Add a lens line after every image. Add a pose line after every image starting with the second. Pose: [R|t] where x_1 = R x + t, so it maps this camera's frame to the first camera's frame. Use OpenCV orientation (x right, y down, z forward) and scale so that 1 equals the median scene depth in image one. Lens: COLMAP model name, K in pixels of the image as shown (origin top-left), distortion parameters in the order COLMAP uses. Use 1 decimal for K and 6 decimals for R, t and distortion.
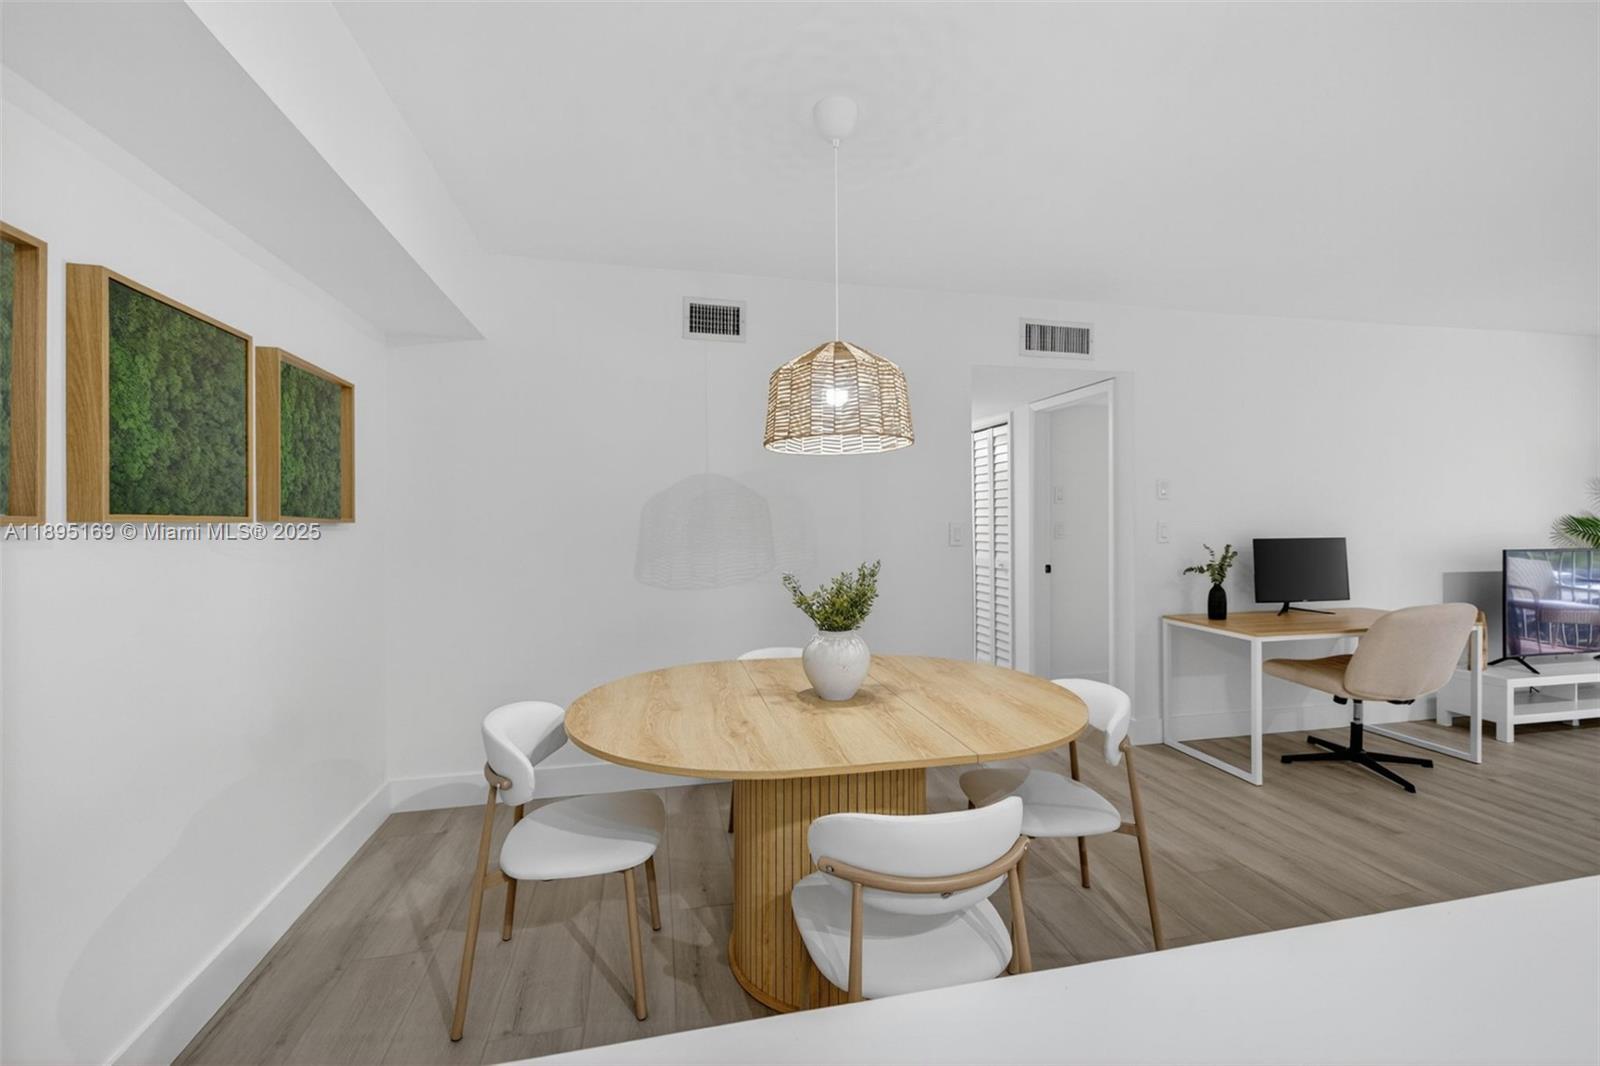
lens RADIAL K [[671.5, 0, 801.7], [0, 671.5, 516.2], [0, 0, 1]] dist [0.000852, 0.000108]
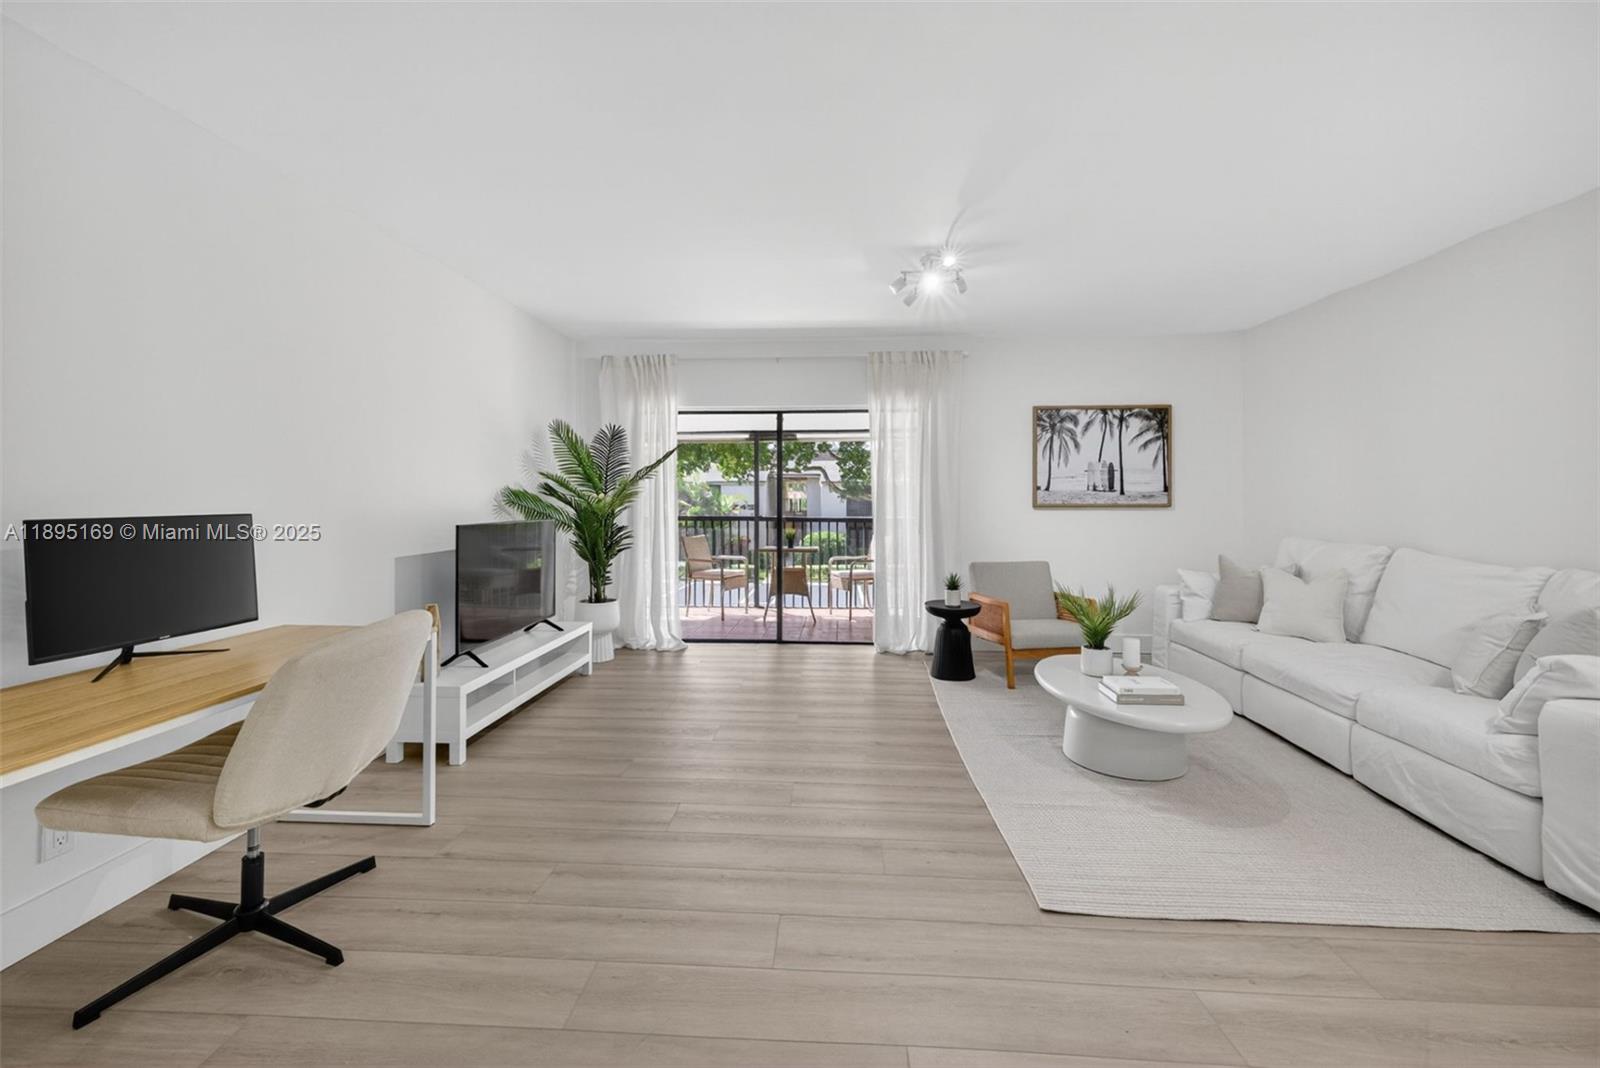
lens RADIAL K [[693.0, 0, 801.9], [0, 693.0, 493.2], [0, 0, 1]] dist [0.001337, -0.000017]
pose [[0.286460, 0.008478, 0.958055, 0.371048], [-0.002569, 0.999964, -0.008081, 0.018126], [-0.958089, -0.000146, 0.286472, 0.372472]]
